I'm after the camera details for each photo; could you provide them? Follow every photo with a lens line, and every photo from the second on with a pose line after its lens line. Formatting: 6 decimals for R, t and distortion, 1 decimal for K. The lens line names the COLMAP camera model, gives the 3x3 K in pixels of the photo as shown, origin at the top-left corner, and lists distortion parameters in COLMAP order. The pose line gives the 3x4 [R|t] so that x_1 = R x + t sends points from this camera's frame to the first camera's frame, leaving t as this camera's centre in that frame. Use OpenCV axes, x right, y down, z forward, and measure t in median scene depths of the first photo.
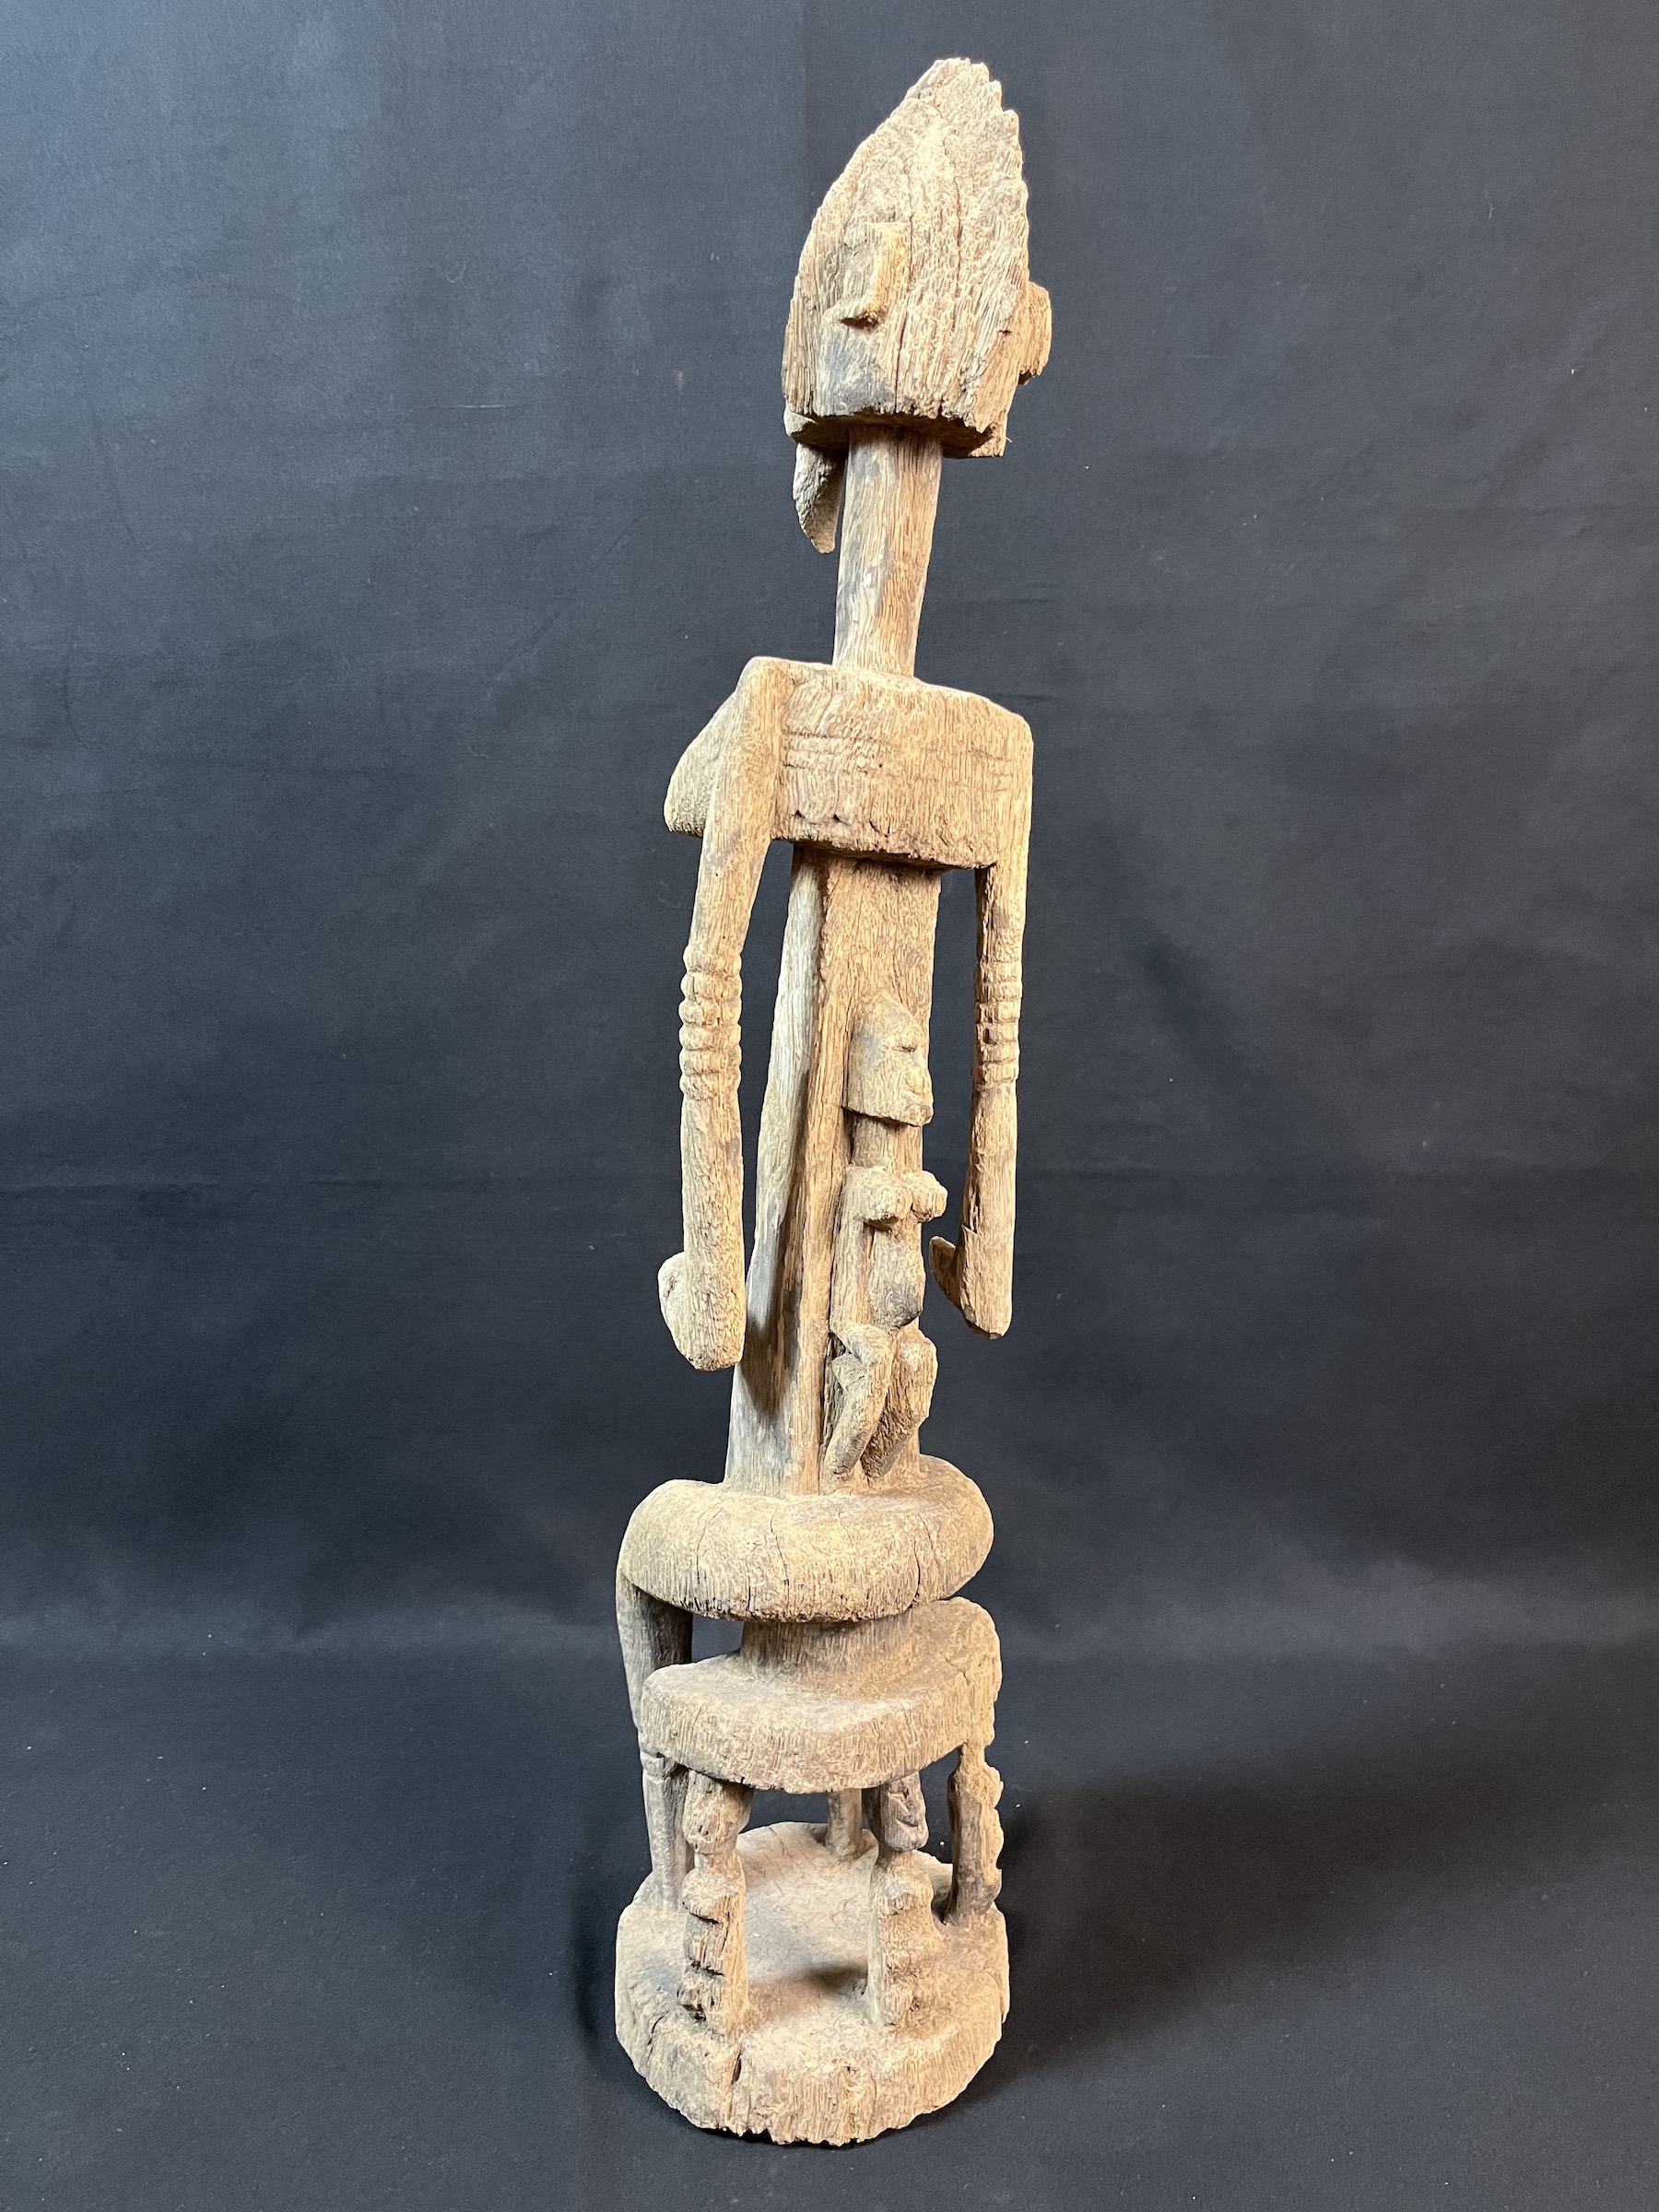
lens RADIAL K [[1658.0, 0, 761.8], [0, 1658.0, 1166.7], [0, 0, 1]] dist [0.058408, -0.082567]
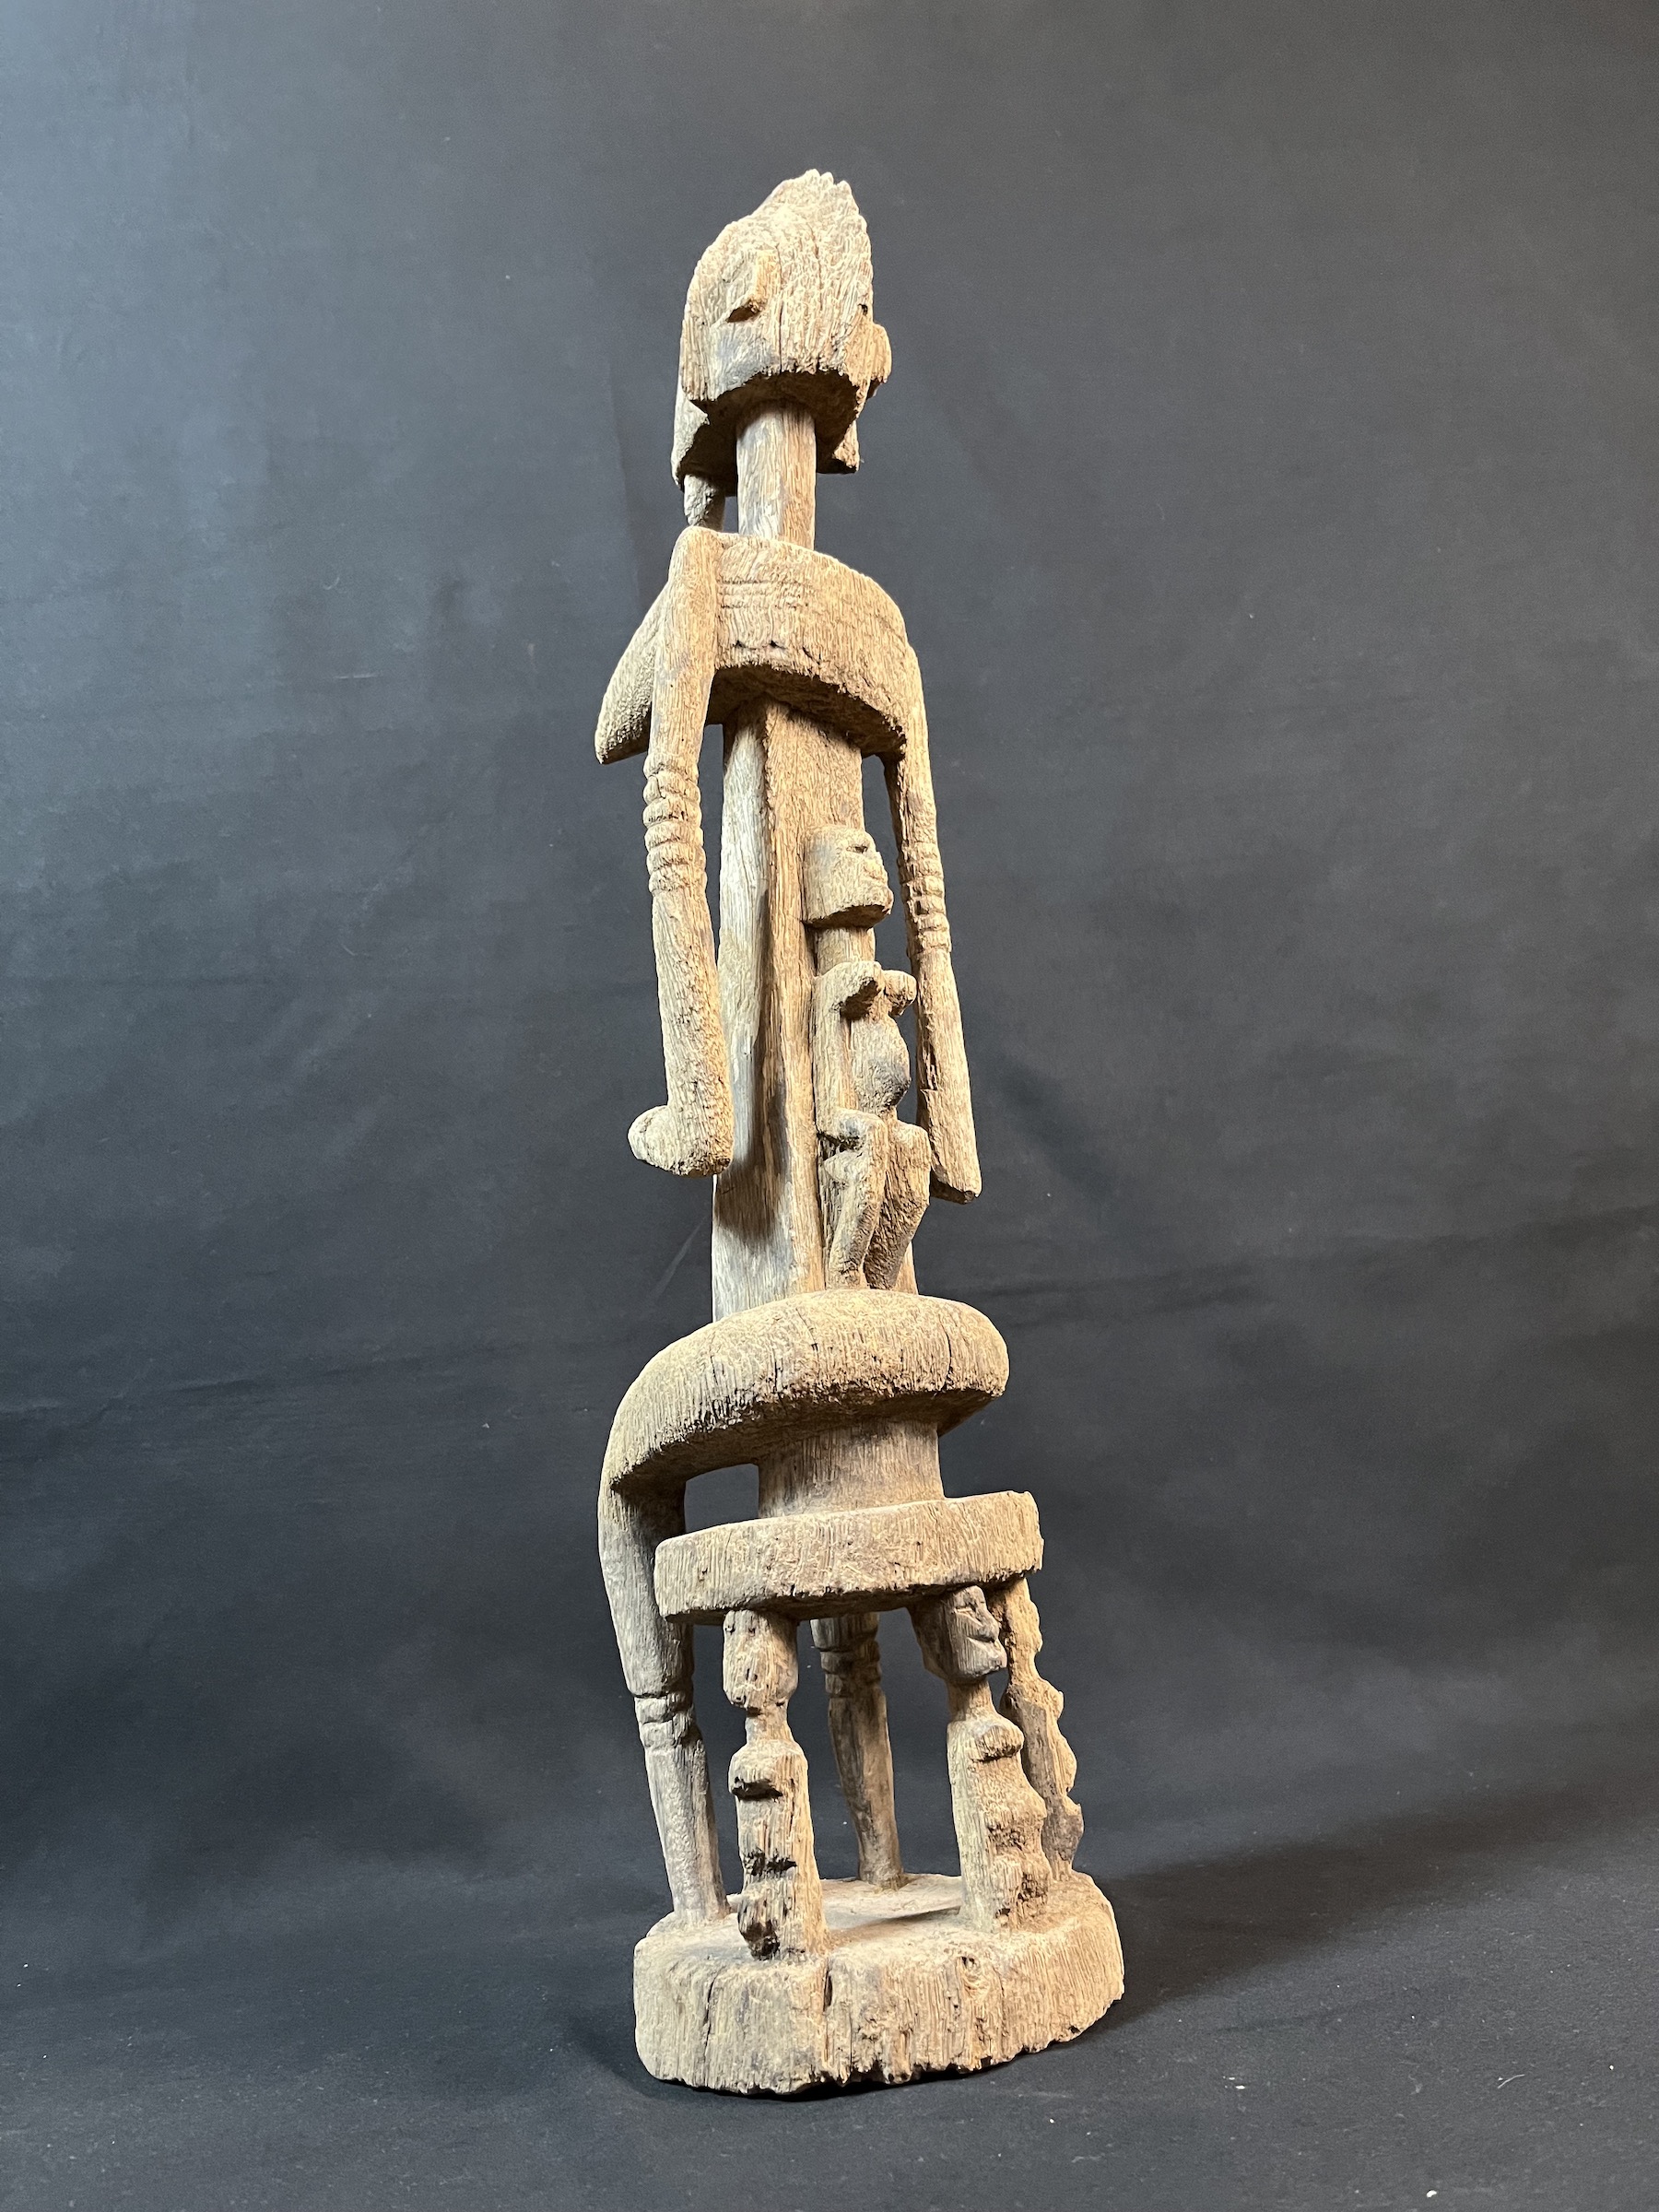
lens RADIAL K [[1658.0, 0, 761.8], [0, 1658.0, 1166.7], [0, 0, 1]] dist [0.058408, -0.082567]
pose [[0.984878, -0.063170, 0.161320, -0.149402], [0.123878, 0.907736, -0.400836, 0.501610], [-0.121115, 0.414759, 0.901835, 0.129201]]
